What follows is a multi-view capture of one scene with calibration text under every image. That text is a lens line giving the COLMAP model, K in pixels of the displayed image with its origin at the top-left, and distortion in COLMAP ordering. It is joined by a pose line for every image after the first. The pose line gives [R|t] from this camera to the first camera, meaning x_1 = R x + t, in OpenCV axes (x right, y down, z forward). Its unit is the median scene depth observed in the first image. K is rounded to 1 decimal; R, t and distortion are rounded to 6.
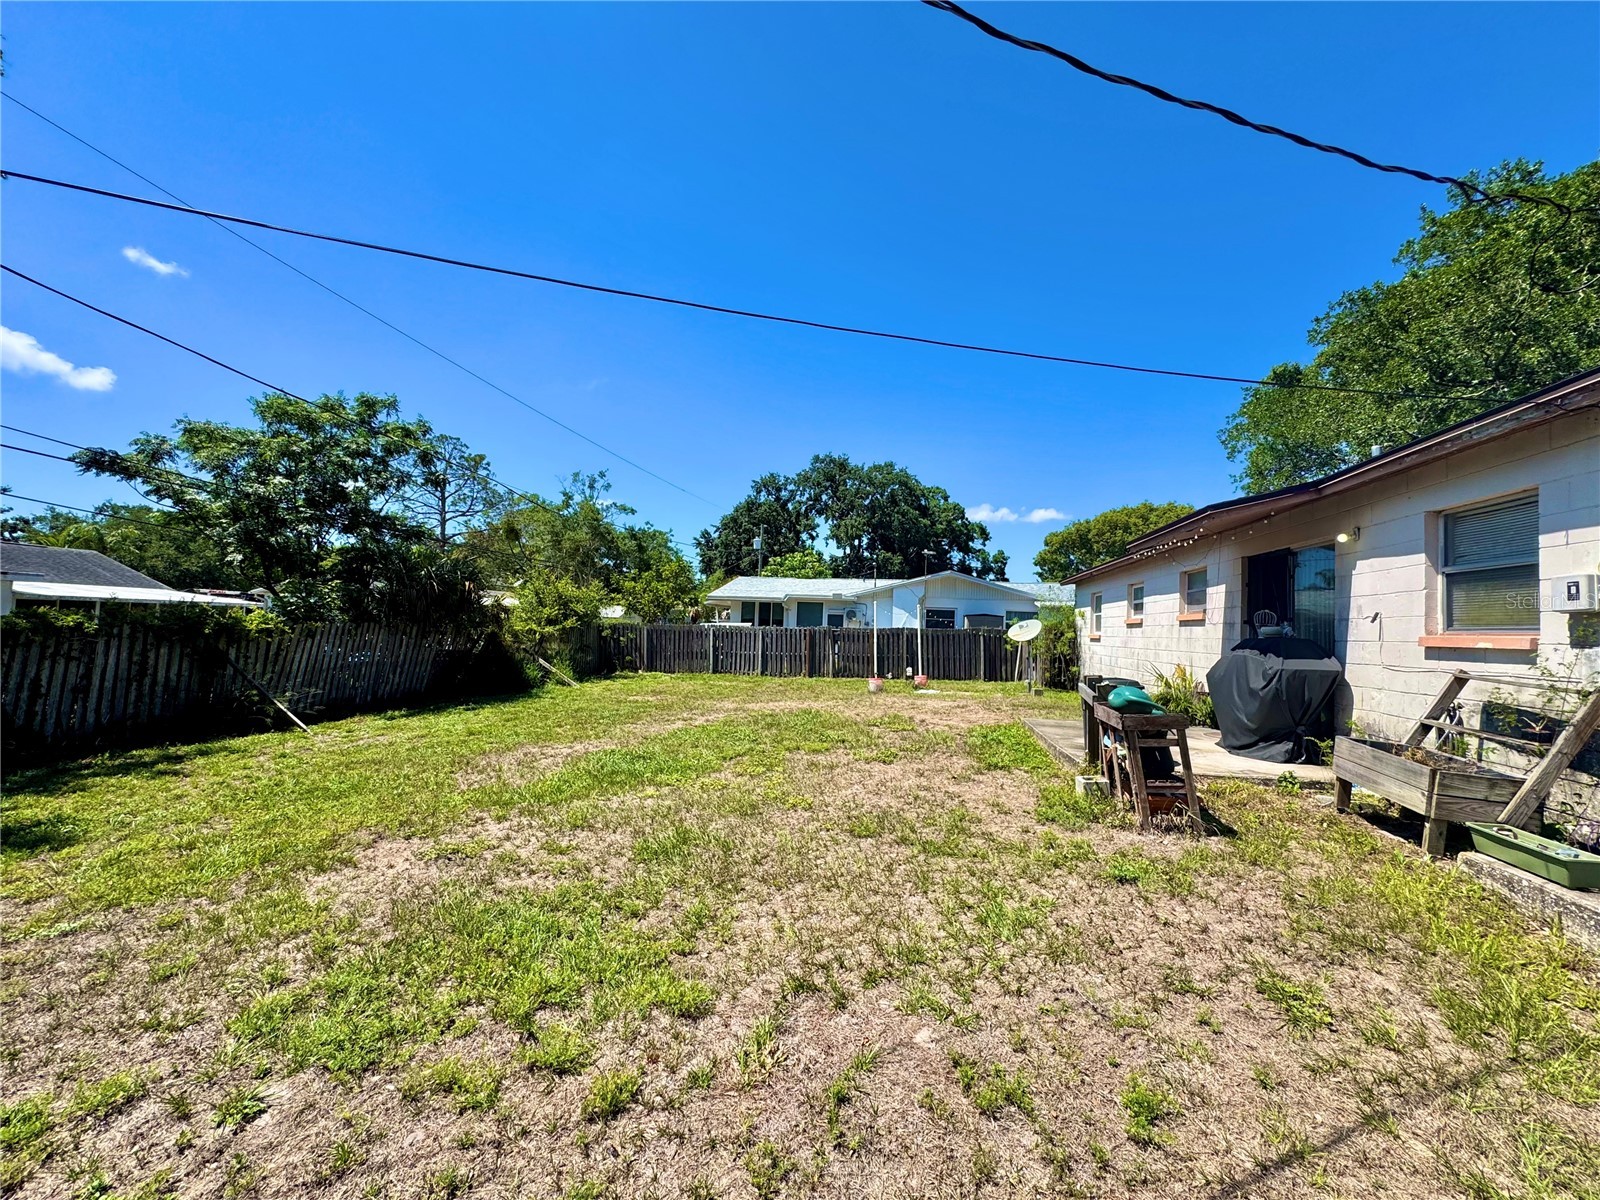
lens RADIAL K [[639.3, 0, 798.4], [0, 639.3, 597.6], [0, 0, 1]] dist [0.000213, -0.000393]
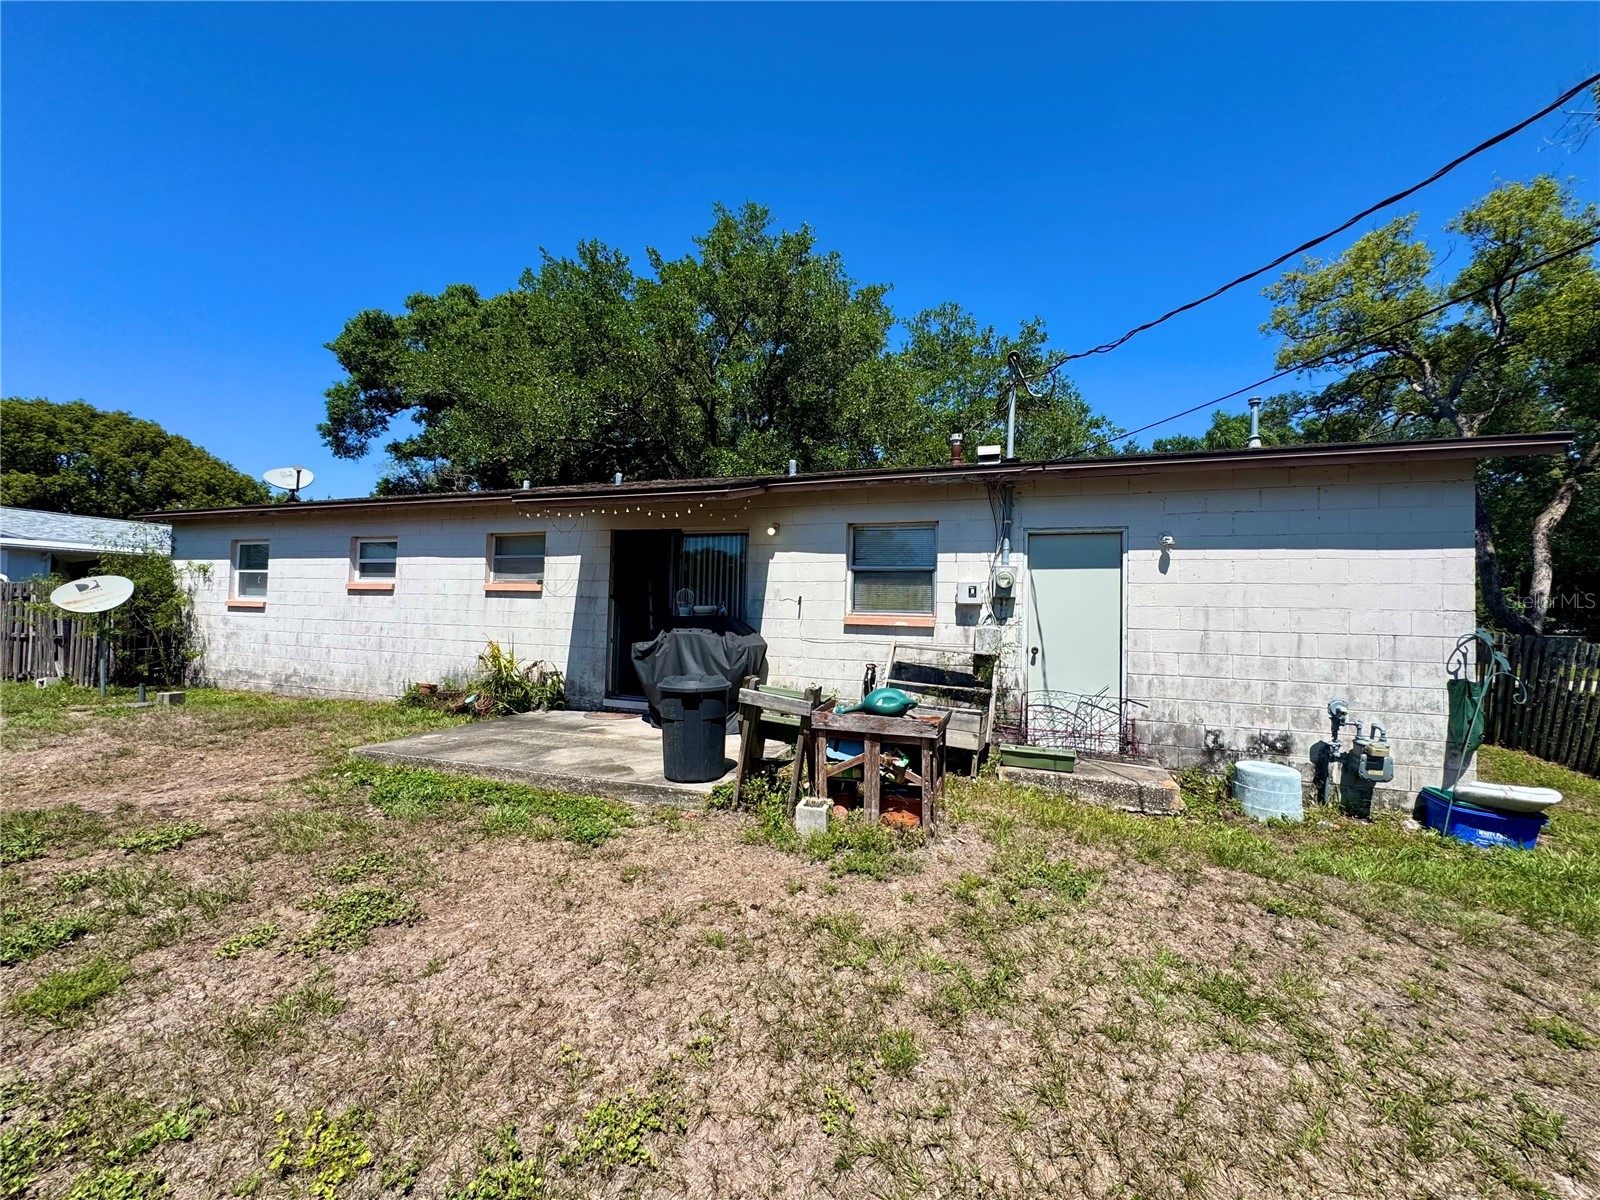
lens RADIAL K [[639.3, 0, 798.4], [0, 639.3, 597.6], [0, 0, 1]] dist [0.000213, -0.000393]
pose [[0.149497, -0.007914, 0.988730, -0.301151], [-0.067497, 0.997554, 0.018190, 0.003545], [-0.986456, -0.069456, 0.148598, 0.768204]]
